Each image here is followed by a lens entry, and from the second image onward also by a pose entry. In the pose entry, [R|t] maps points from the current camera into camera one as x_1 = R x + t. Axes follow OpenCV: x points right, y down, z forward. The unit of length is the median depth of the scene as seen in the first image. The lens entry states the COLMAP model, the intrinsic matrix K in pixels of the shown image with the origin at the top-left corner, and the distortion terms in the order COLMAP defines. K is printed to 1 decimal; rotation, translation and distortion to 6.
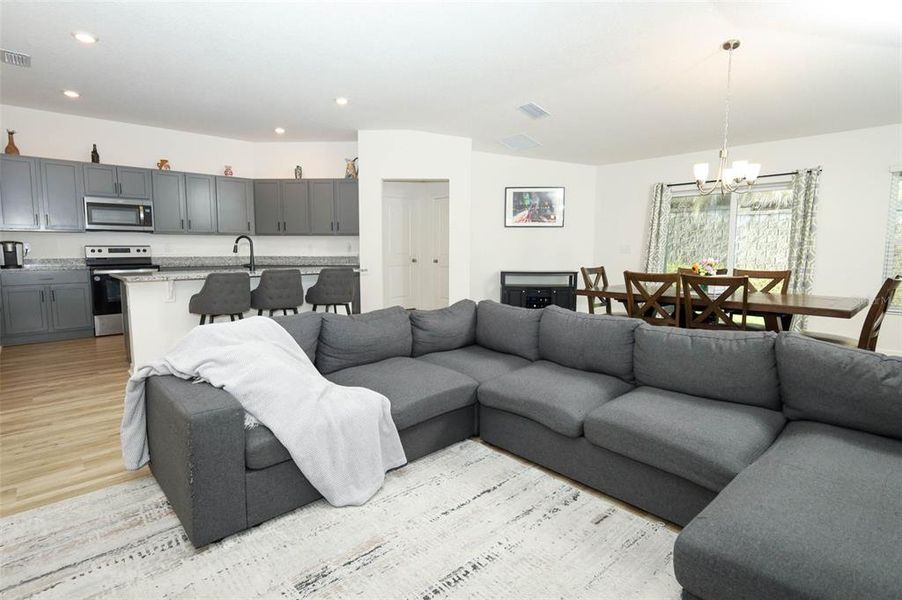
lens RADIAL K [[447.2, 0, 441.0], [0, 447.2, 290.5], [0, 0, 1]] dist [-0.001790, 0.000515]
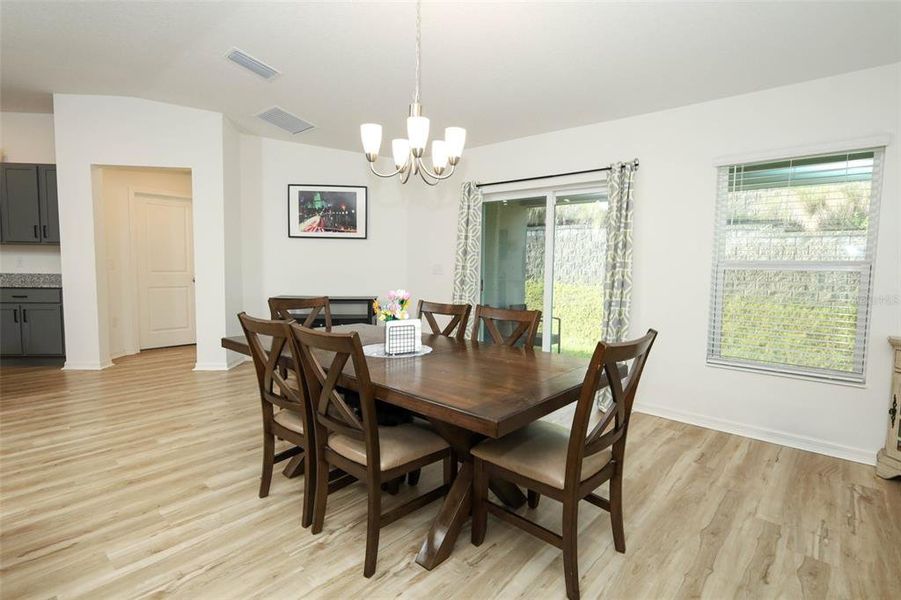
lens RADIAL K [[446.7, 0, 455.1], [0, 446.7, 300.0], [0, 0, 1]] dist [-0.001790, 0.000515]
pose [[0.993046, 0.005023, 0.117623, 0.379801], [-0.003549, 0.999913, -0.012740, -0.032823], [-0.117677, 0.012234, 0.992977, 0.258604]]
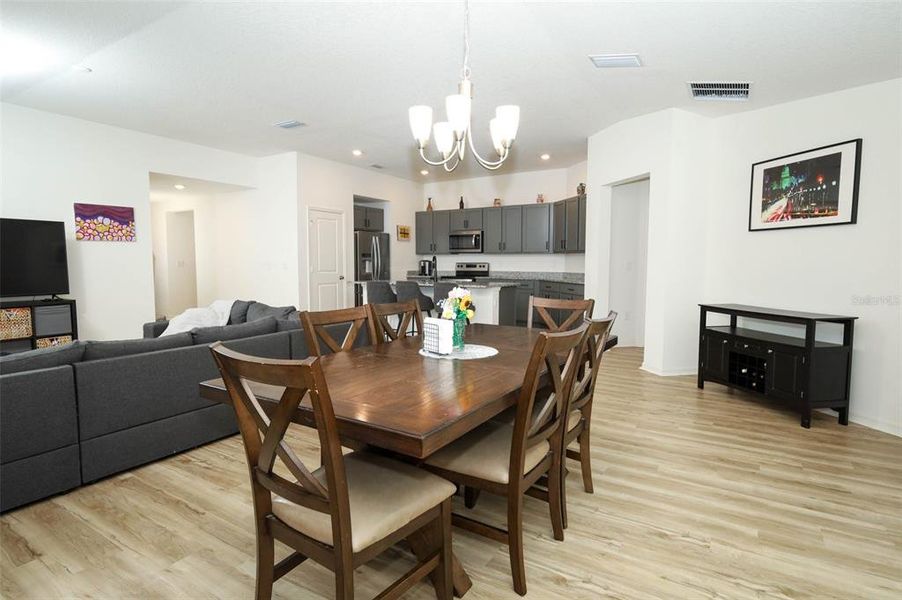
lens RADIAL K [[472.4, 0, 434.5], [0, 472.4, 285.3], [0, 0, 1]] dist [0.010039, 0.001609]
pose [[0.238733, 0.047072, -0.969944, 0.748292], [-0.092925, 0.995348, 0.025433, -0.055472], [0.966629, 0.084060, 0.241997, 0.518224]]
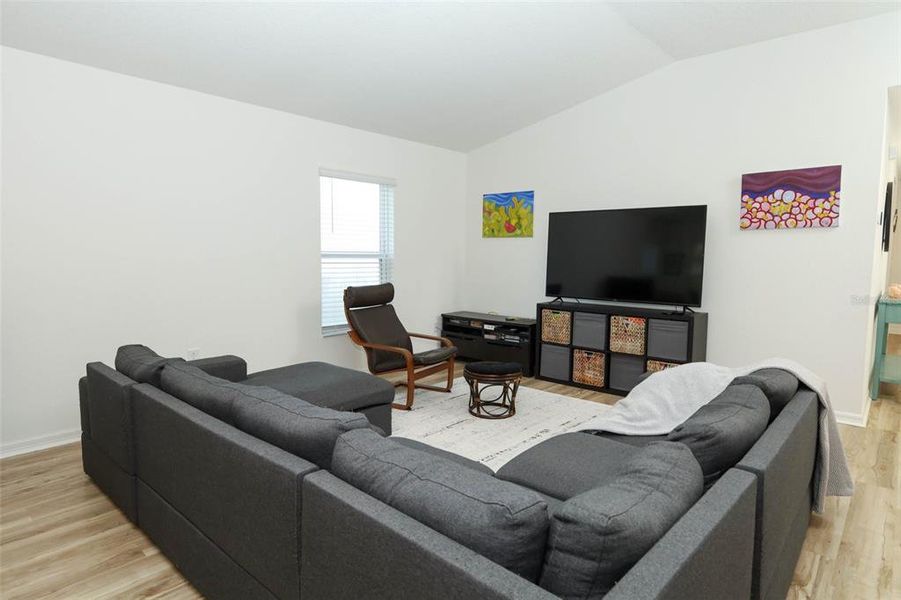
lens RADIAL K [[506.0, 0, 456.6], [0, 506.0, 294.9], [0, 0, 1]] dist [0.020246, -0.003778]
pose [[-0.994262, -0.001293, -0.106960, 0.097371], [-0.020696, 0.983358, 0.180496, -0.085006], [0.104947, 0.181674, -0.977743, 0.699038]]
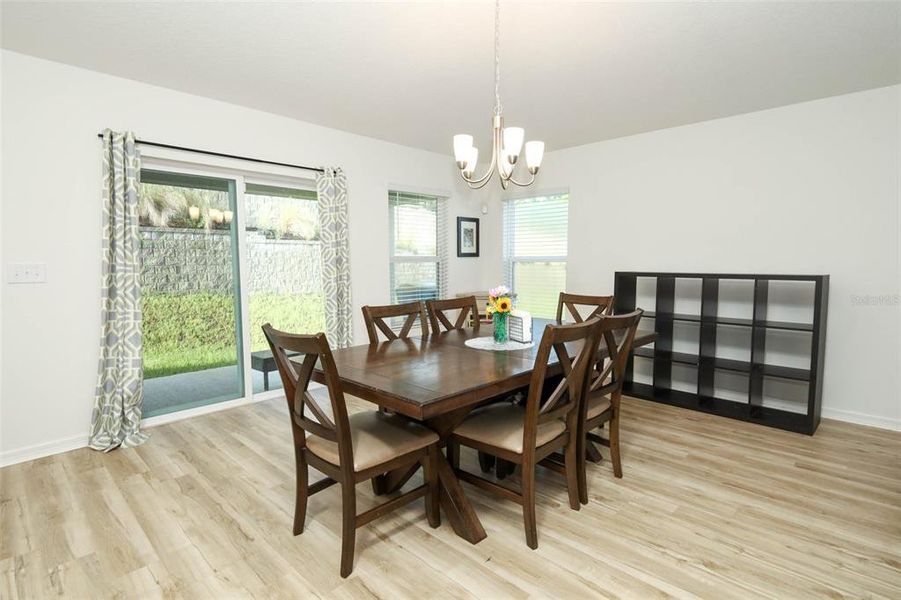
lens RADIAL K [[446.7, 0, 454.7], [0, 446.7, 304.8], [0, 0, 1]] dist [-0.001790, 0.000515]
pose [[-0.067259, -0.098015, 0.992909, -0.012049], [0.097155, 0.989790, 0.104289, -0.074808], [-0.992994, 0.103481, -0.057049, 0.694007]]
